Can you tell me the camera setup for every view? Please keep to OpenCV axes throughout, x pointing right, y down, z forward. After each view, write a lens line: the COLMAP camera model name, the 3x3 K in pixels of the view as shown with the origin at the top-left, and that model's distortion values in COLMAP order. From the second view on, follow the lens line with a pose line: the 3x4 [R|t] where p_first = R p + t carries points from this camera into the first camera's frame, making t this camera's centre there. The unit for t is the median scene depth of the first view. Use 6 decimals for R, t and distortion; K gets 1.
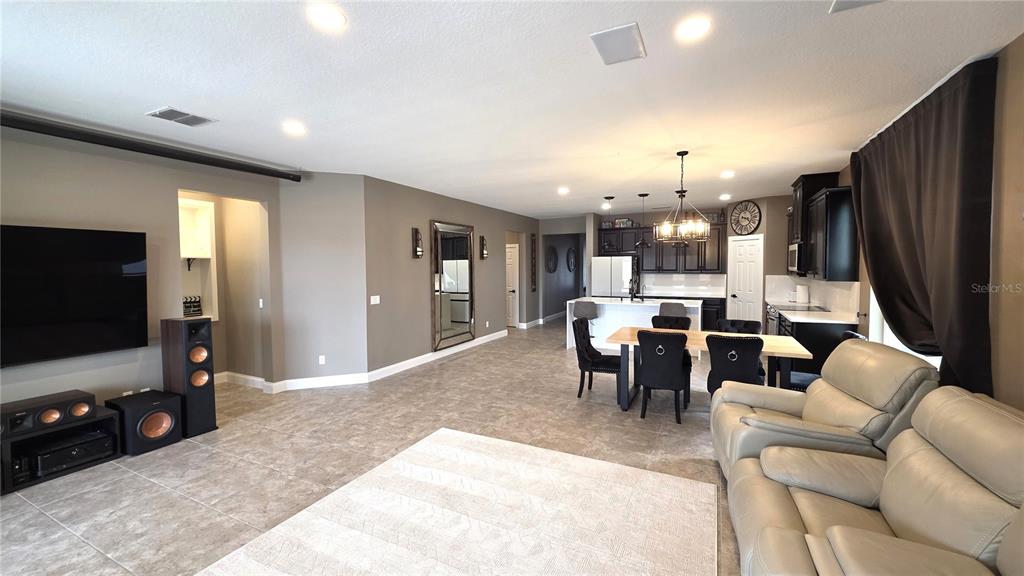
lens RADIAL K [[407.6, 0, 511.1], [0, 407.6, 284.0], [0, 0, 1]] dist [0.003579, -0.000276]
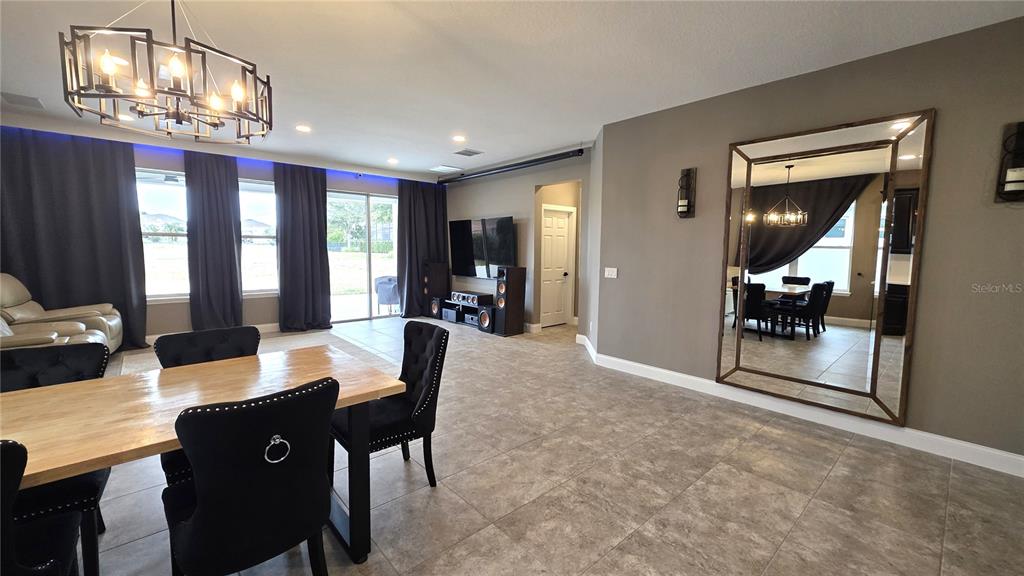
lens RADIAL K [[407.6, 0, 511.3], [0, 407.6, 285.2], [0, 0, 1]] dist [0.003579, -0.000276]
pose [[-0.368029, 0.087030, -0.925732, 0.579320], [-0.049918, 0.992325, 0.113136, -0.022353], [0.928473, 0.087848, -0.360860, 1.255599]]
